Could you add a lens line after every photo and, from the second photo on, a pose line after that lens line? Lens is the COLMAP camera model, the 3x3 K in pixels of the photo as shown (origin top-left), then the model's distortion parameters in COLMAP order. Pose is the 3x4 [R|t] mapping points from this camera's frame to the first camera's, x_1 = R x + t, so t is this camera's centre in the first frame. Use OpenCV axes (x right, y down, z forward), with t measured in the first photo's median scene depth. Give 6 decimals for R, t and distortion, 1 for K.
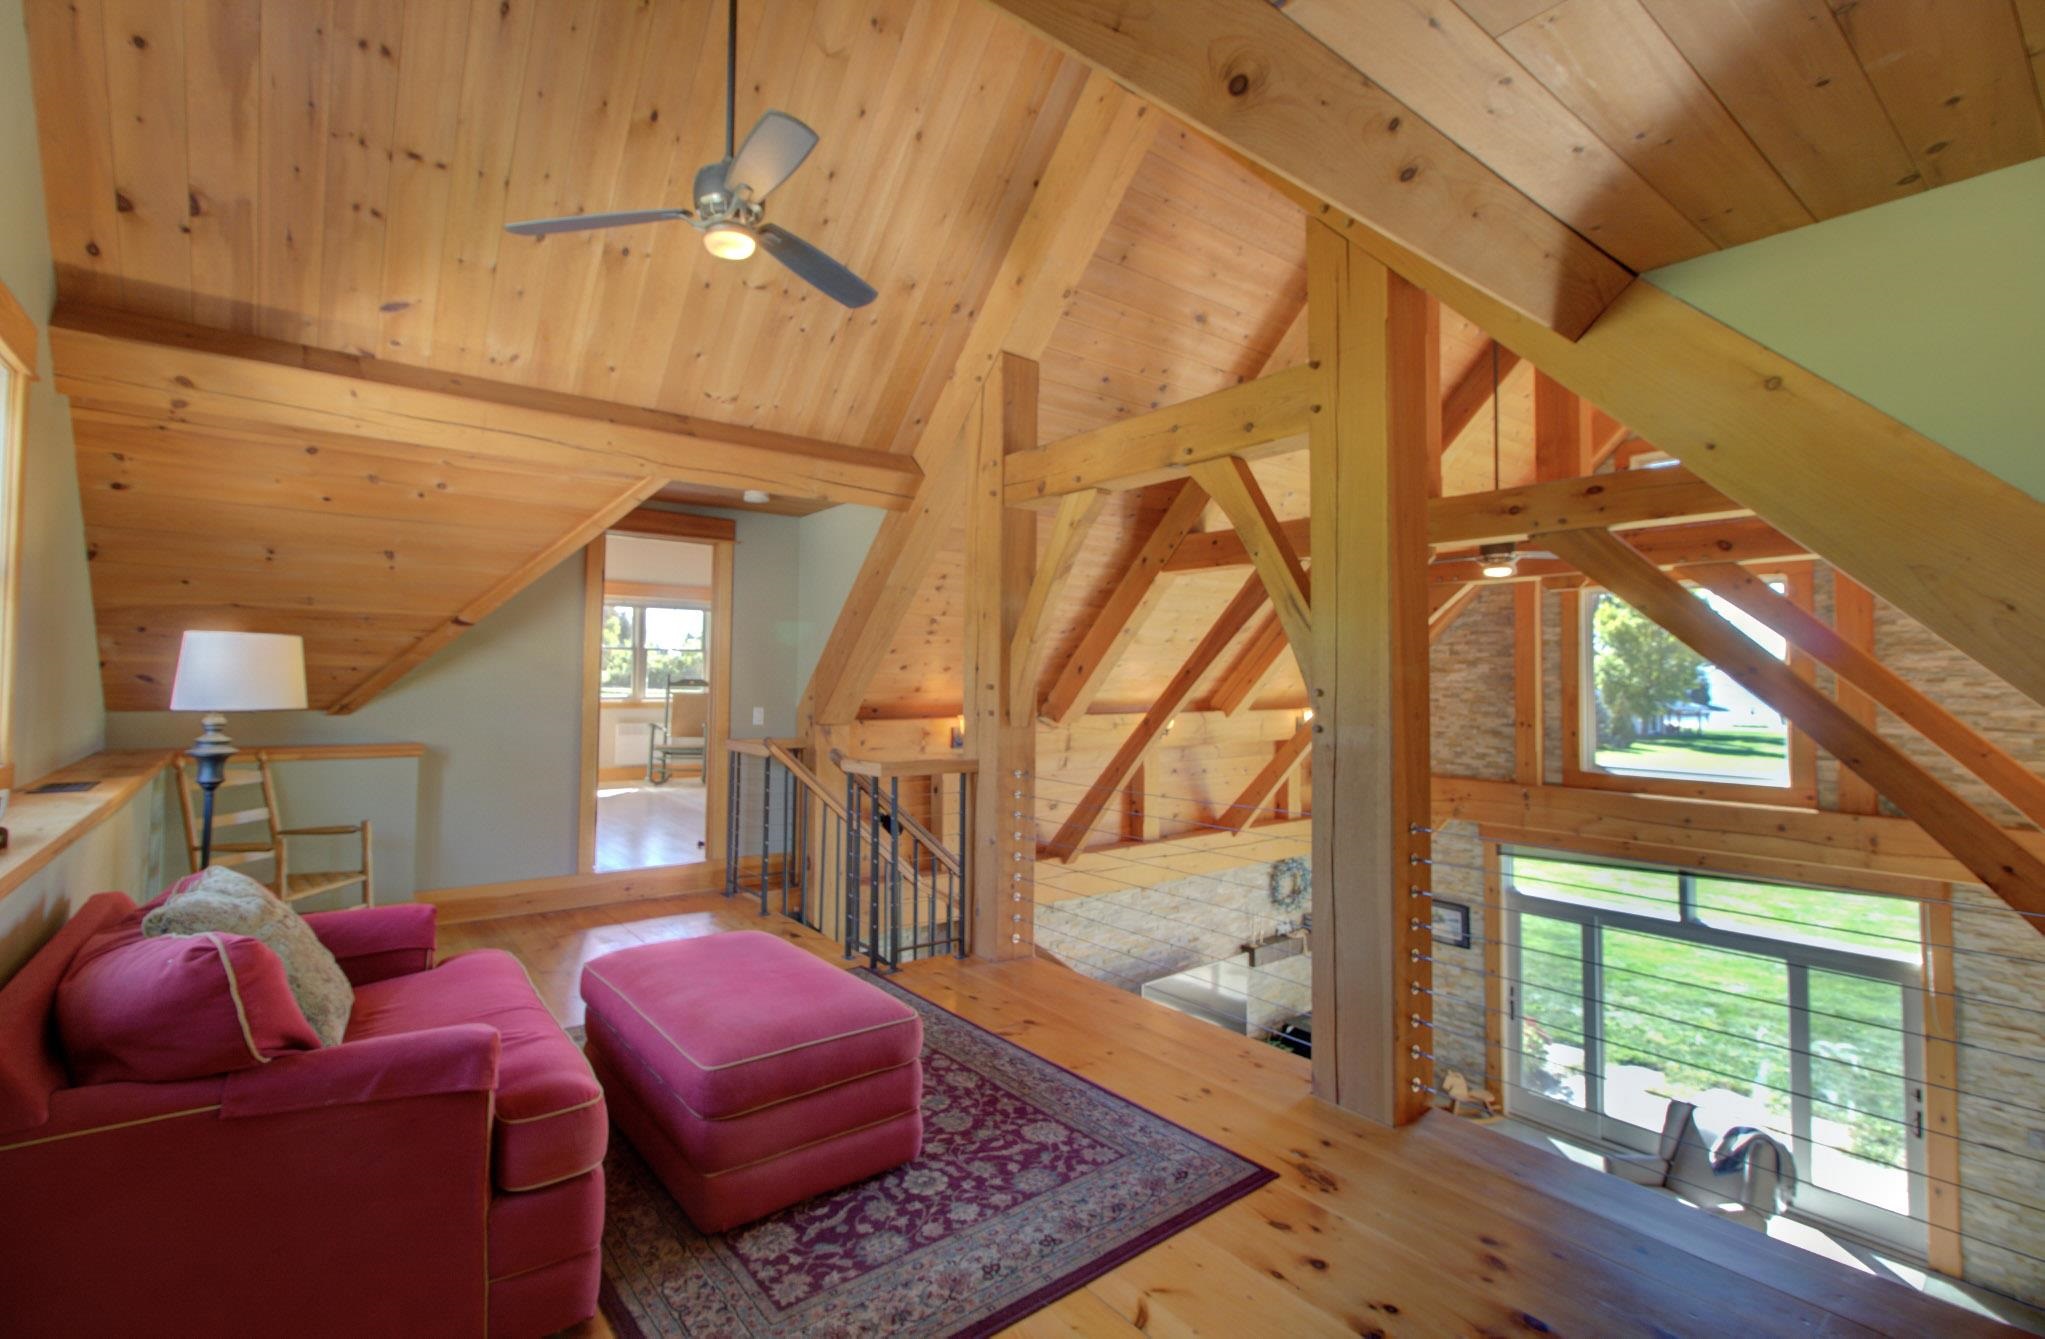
lens RADIAL K [[920.6, 0, 998.6], [0, 920.6, 641.6], [0, 0, 1]] dist [-0.003821, 0.000569]
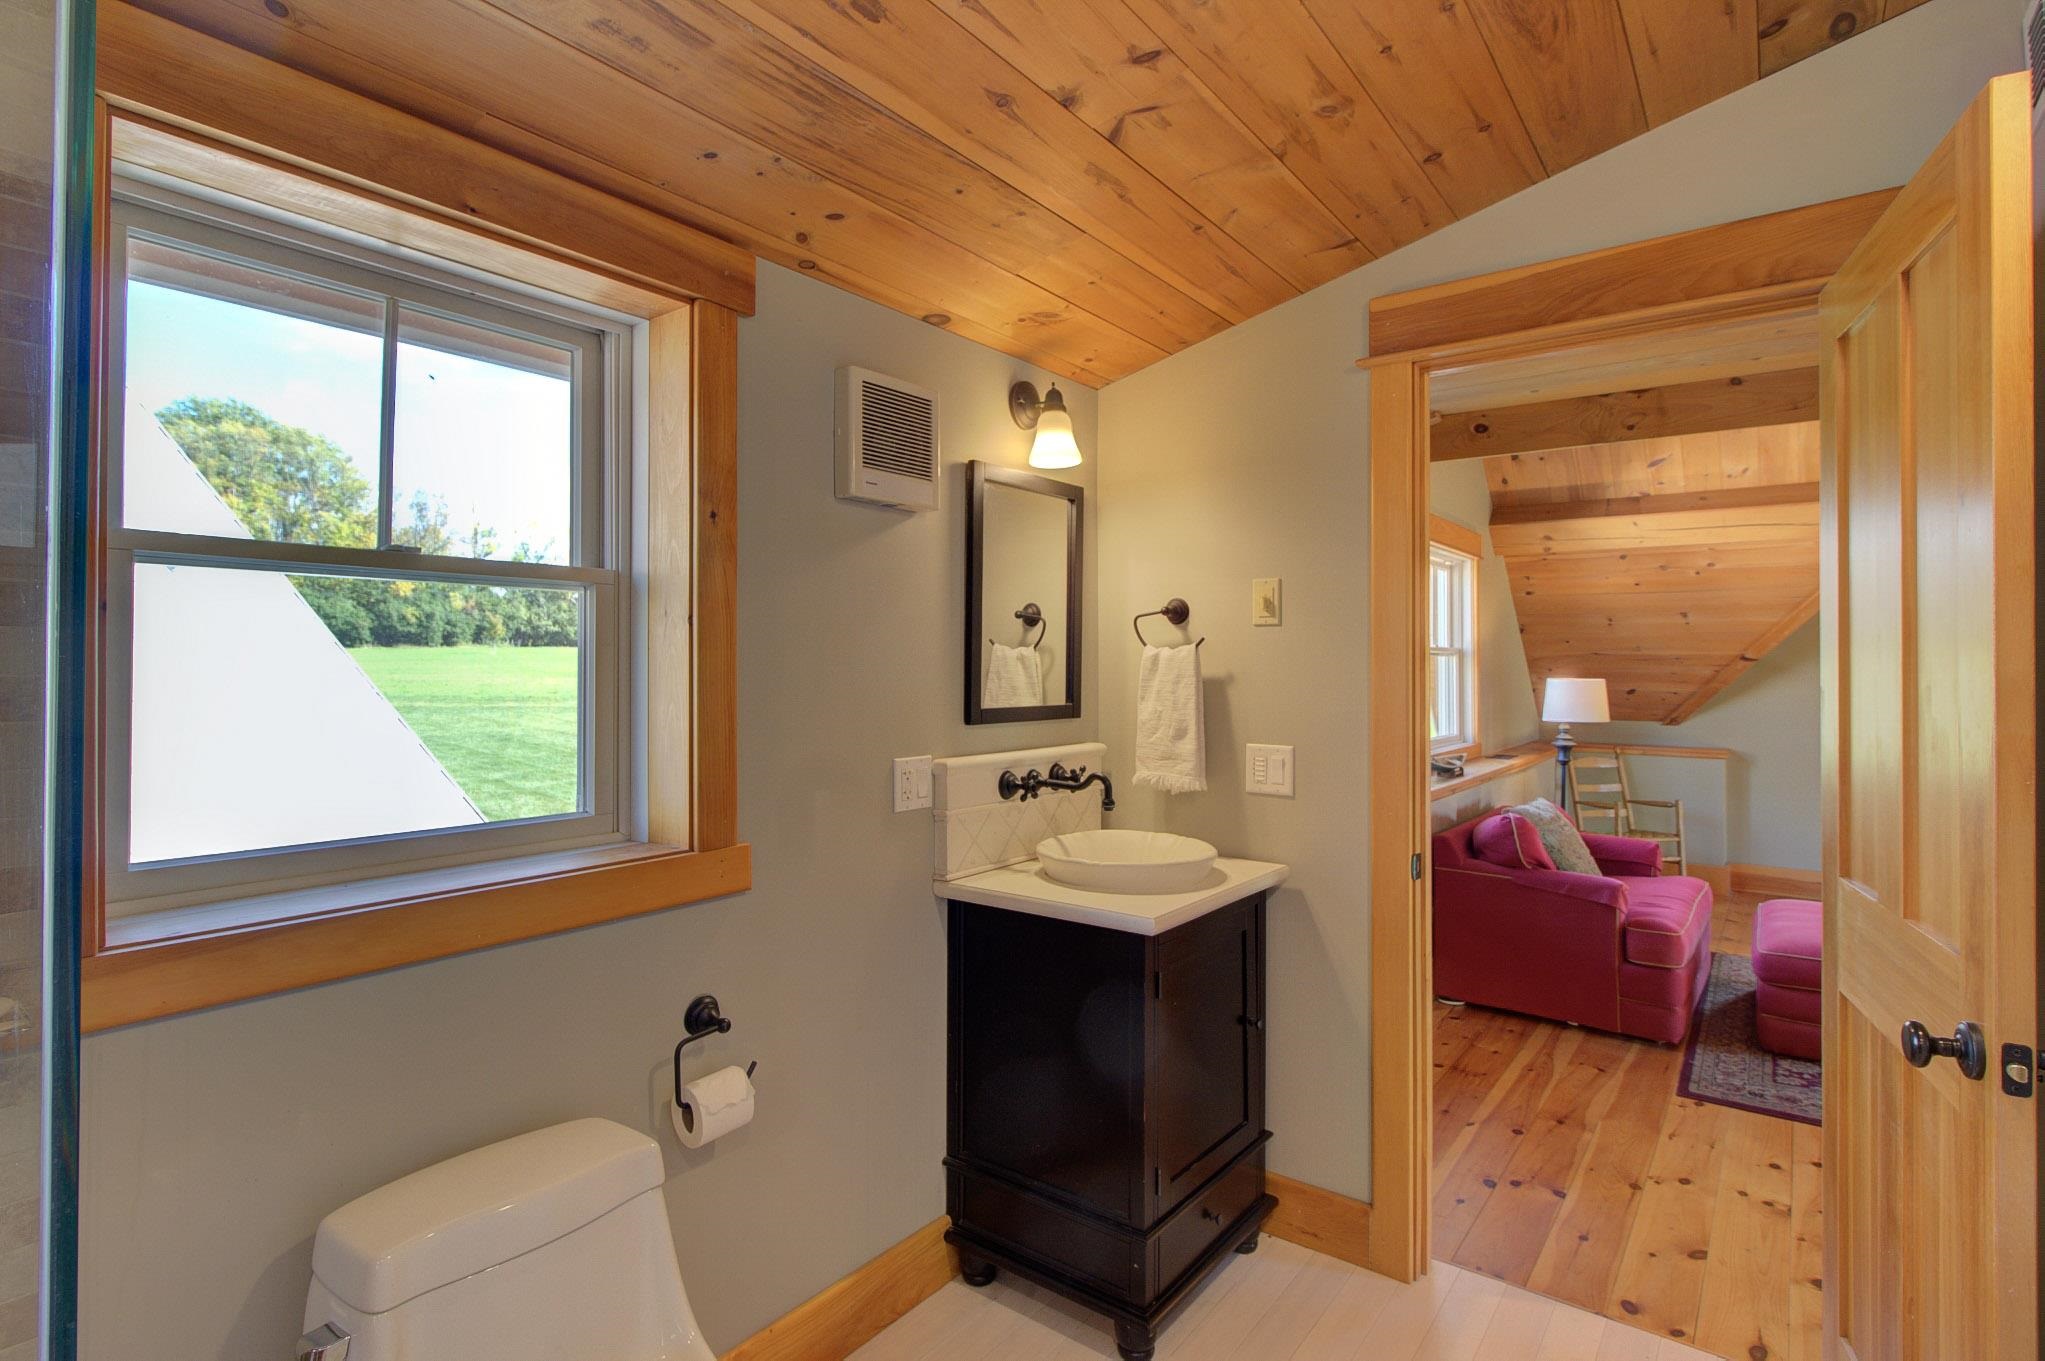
lens RADIAL K [[1006.3, 0, 1033.9], [0, 1006.3, 660.6], [0, 0, 1]] dist [-0.003157, -0.000040]
pose [[0.261838, -0.015312, -0.964990, 0.572895], [0.038912, 0.999229, -0.005297, -0.054576], [0.964327, -0.036162, 0.262232, -0.380891]]
